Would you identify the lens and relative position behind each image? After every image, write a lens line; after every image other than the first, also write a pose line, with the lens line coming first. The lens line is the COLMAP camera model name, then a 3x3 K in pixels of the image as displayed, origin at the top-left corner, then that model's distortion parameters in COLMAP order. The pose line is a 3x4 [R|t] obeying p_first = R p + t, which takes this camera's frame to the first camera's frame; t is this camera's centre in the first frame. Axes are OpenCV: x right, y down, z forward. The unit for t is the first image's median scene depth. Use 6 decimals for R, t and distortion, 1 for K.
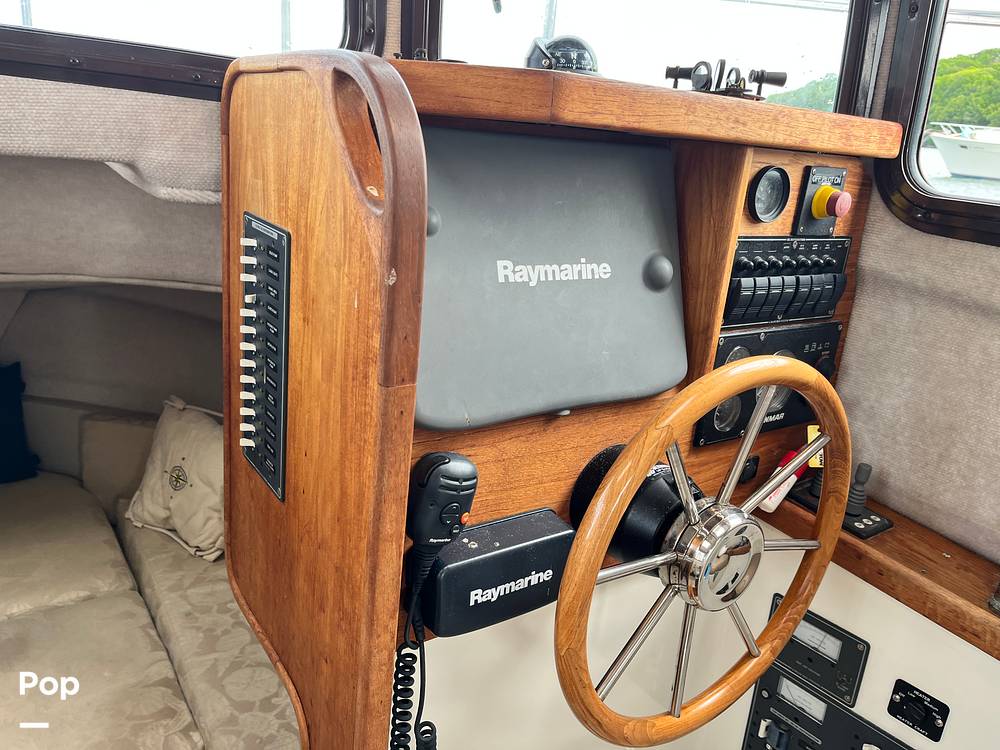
lens RADIAL K [[754.0, 0, 478.3], [0, 754.0, 393.3], [0, 0, 1]] dist [0.034919, -0.070449]
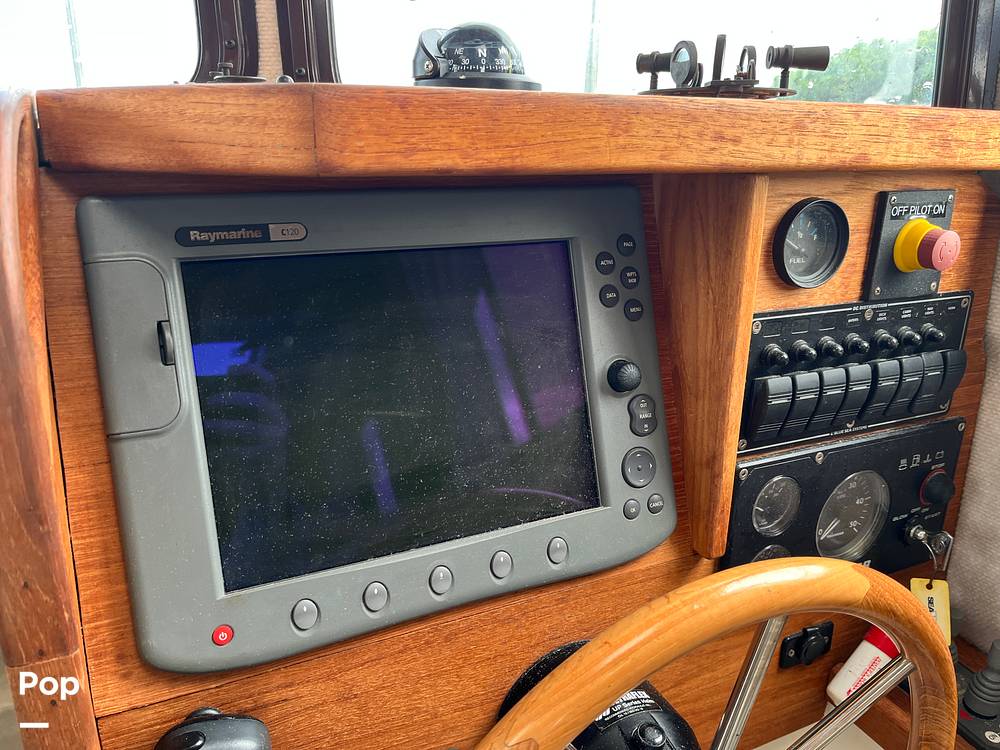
lens RADIAL K [[754.0, 0, 500.7], [0, 754.0, 390.6], [0, 0, 1]] dist [0.034919, -0.070449]
pose [[0.985503, -0.018880, -0.168602, 0.220049], [0.017002, 0.999776, -0.012576, -0.129786], [0.168802, 0.009527, 0.985604, 0.323725]]
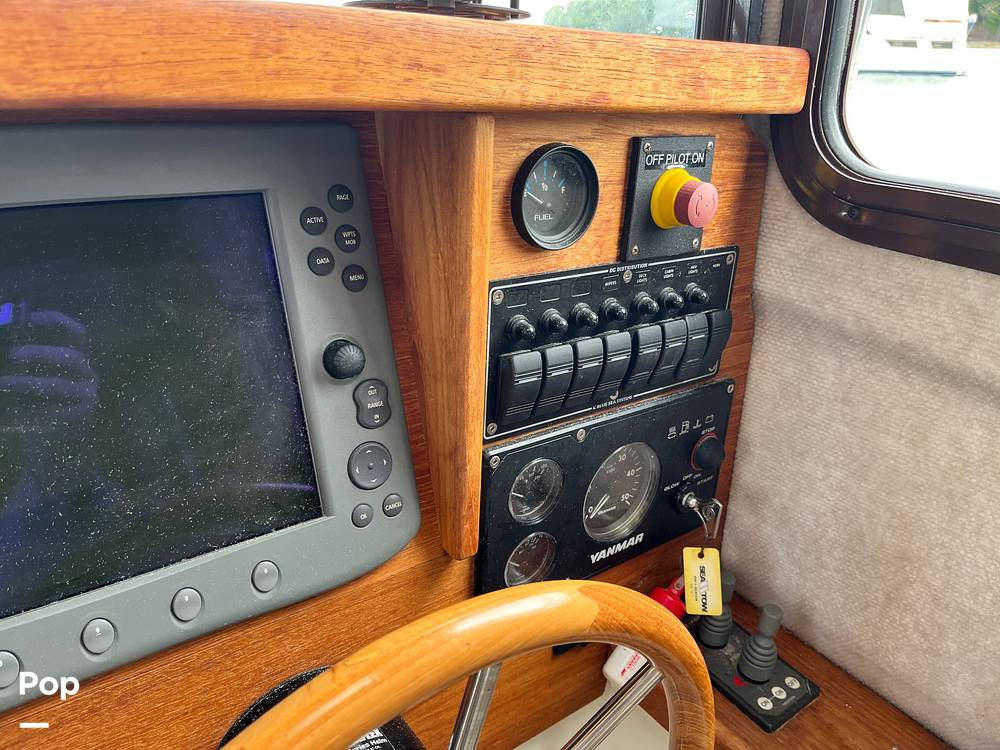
lens RADIAL K [[754.0, 0, 504.5], [0, 754.0, 390.1], [0, 0, 1]] dist [0.034919, -0.070449]
pose [[0.998027, -0.053788, 0.032401, 0.302009], [0.051203, 0.995798, 0.075923, -0.158599], [-0.036348, -0.074114, 0.996587, 0.427518]]
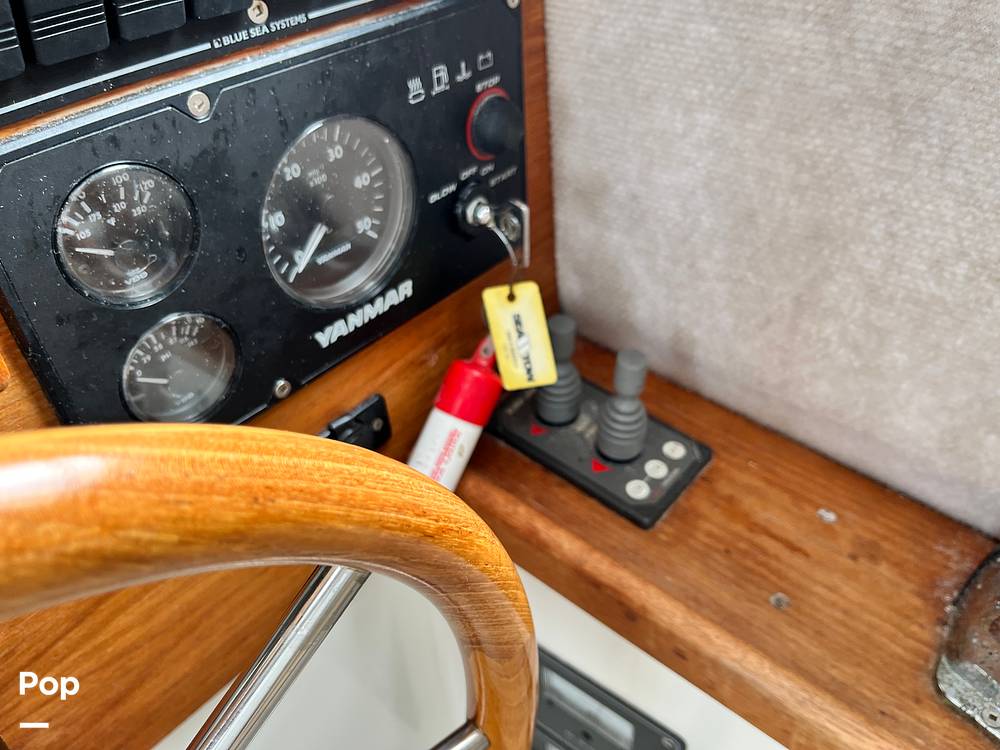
lens RADIAL K [[754.0, 0, 505.0], [0, 754.0, 383.1], [0, 0, 1]] dist [0.034919, -0.070449]
pose [[0.957362, -0.266104, 0.112458, 0.430406], [0.209231, 0.907099, 0.365232, -0.060188], [-0.199200, -0.326129, 0.924099, 0.685828]]
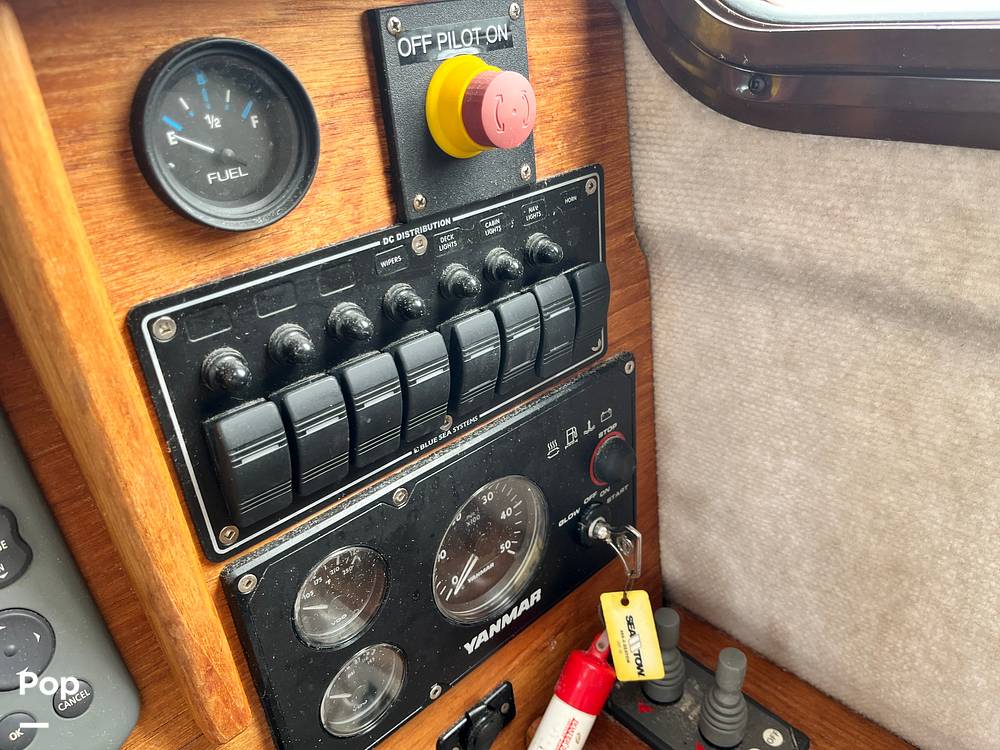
lens RADIAL K [[754.0, 0, 507.3], [0, 754.0, 387.9], [0, 0, 1]] dist [0.034919, -0.070449]
pose [[0.972151, -0.225961, 0.062158, 0.420783], [0.213680, 0.963568, 0.160862, -0.179478], [-0.096242, -0.143101, 0.985018, 0.634457]]
